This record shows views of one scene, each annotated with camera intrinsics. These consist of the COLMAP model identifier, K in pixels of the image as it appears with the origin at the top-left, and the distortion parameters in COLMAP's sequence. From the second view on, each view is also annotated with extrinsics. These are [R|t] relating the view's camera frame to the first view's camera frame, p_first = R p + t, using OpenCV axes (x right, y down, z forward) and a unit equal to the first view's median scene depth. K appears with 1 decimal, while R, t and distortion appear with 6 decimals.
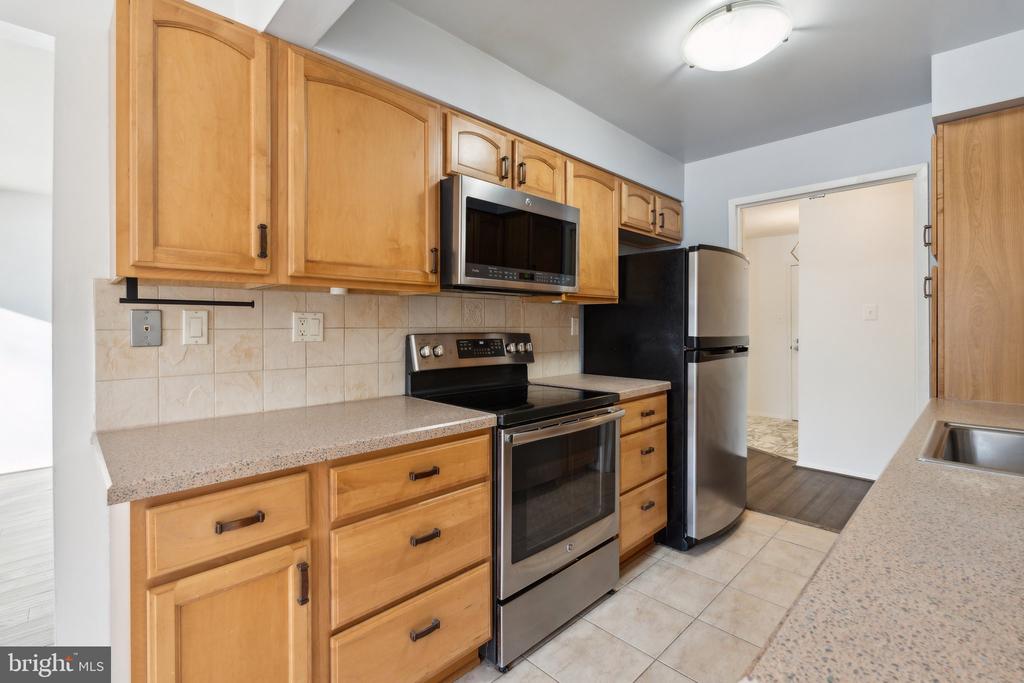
lens RADIAL K [[455.4, 0, 515.3], [0, 455.4, 324.3], [0, 0, 1]] dist [-0.001690, 0.000953]
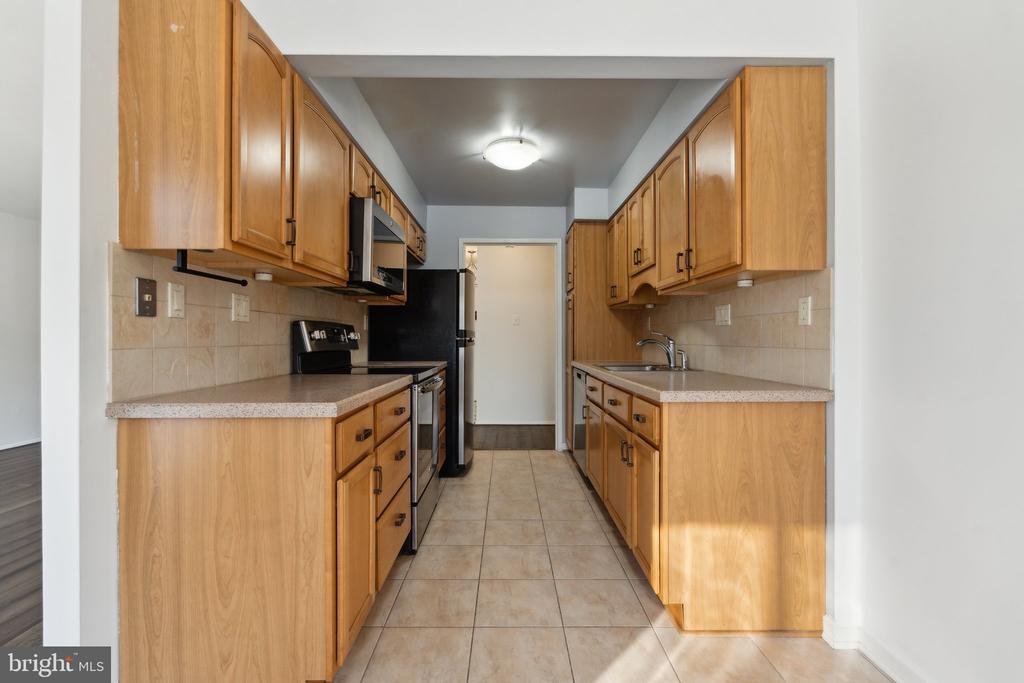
lens RADIAL K [[455.4, 0, 513.8], [0, 455.4, 339.6], [0, 0, 1]] dist [-0.001690, 0.000953]
pose [[0.692323, 0.000955, 0.721587, -0.672491], [-0.004344, 0.999987, 0.002845, 0.063969], [-0.721574, -0.005104, 0.692318, -0.178035]]
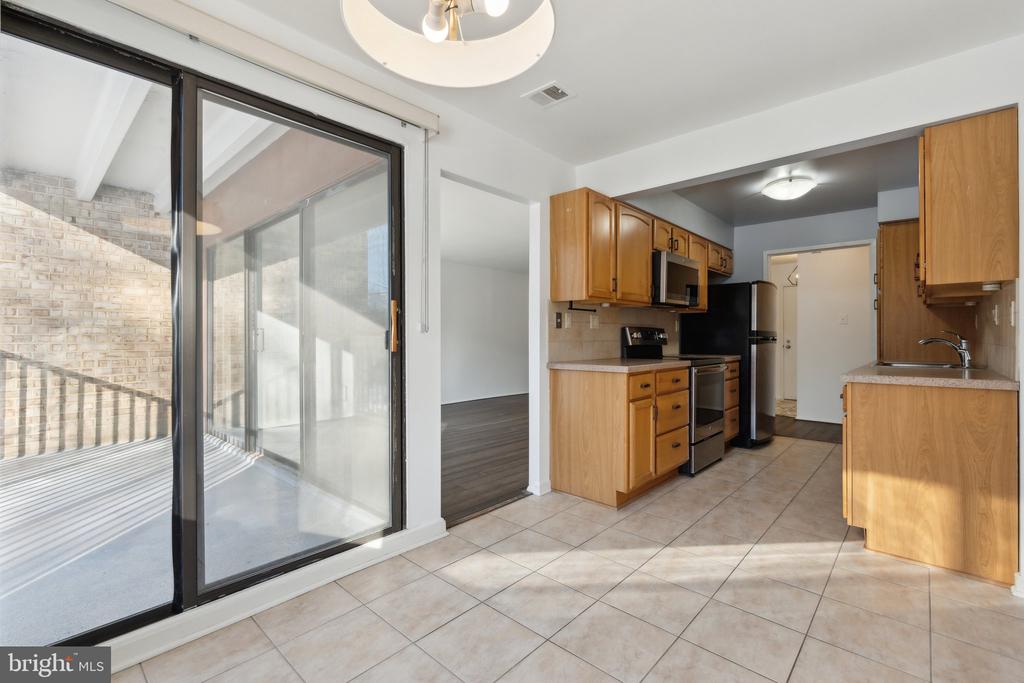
lens RADIAL K [[455.4, 0, 509.9], [0, 455.4, 335.1], [0, 0, 1]] dist [-0.001690, 0.000953]
pose [[0.998768, 0.002612, 0.049552, -0.818606], [-0.002556, 0.999996, -0.001185, 0.060421], [-0.049554, 0.001057, 0.998771, -0.940191]]
